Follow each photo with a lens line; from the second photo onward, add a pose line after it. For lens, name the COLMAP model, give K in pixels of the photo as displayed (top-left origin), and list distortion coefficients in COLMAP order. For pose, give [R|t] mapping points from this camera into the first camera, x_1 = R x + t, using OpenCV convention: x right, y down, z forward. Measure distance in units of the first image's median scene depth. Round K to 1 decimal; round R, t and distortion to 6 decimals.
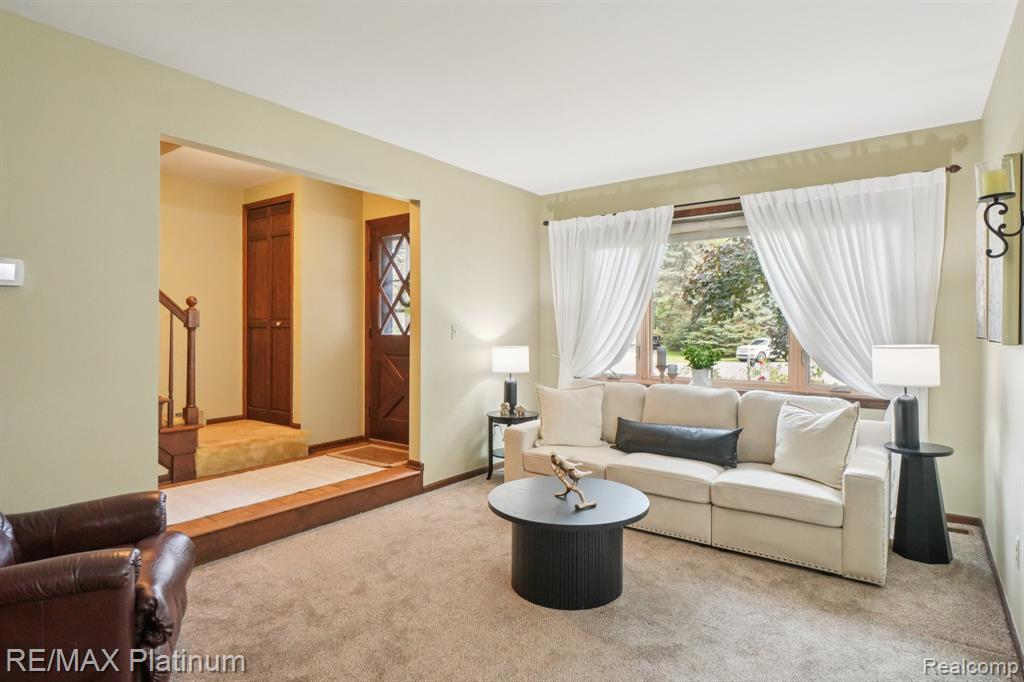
lens RADIAL K [[550.0, 0, 509.2], [0, 550.0, 332.3], [0, 0, 1]] dist [-0.005022, 0.000874]
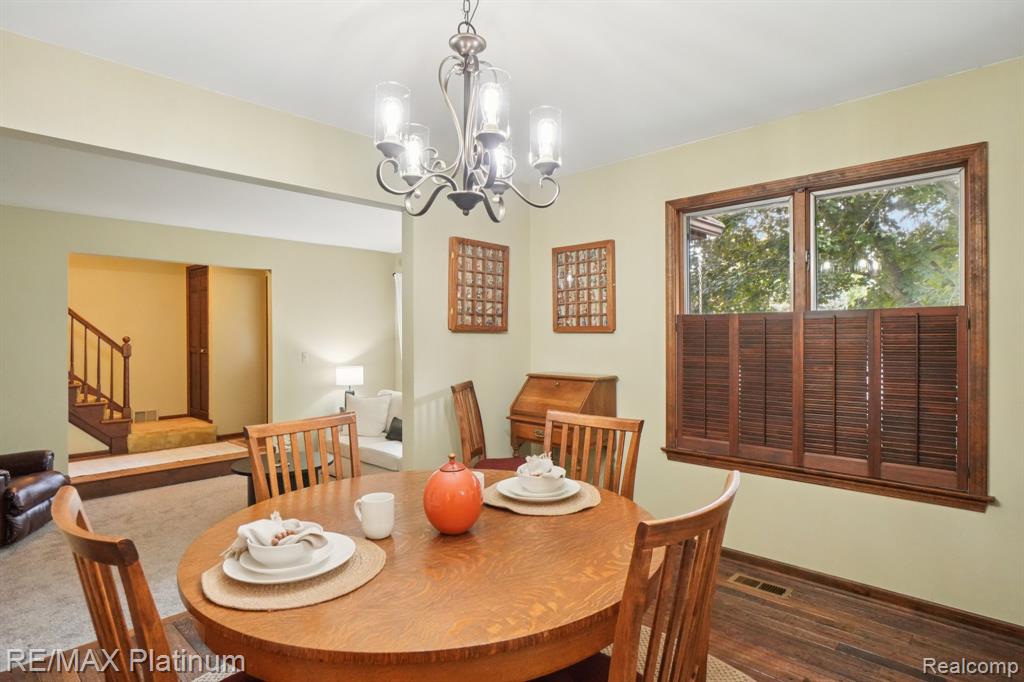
lens RADIAL K [[550.0, 0, 522.9], [0, 550.0, 342.1], [0, 0, 1]] dist [-0.005022, 0.000874]
pose [[0.992494, -0.006922, -0.122100, 0.698322], [0.007928, 0.999939, 0.007755, -0.050471], [0.122039, -0.008664, 0.992487, -0.390282]]
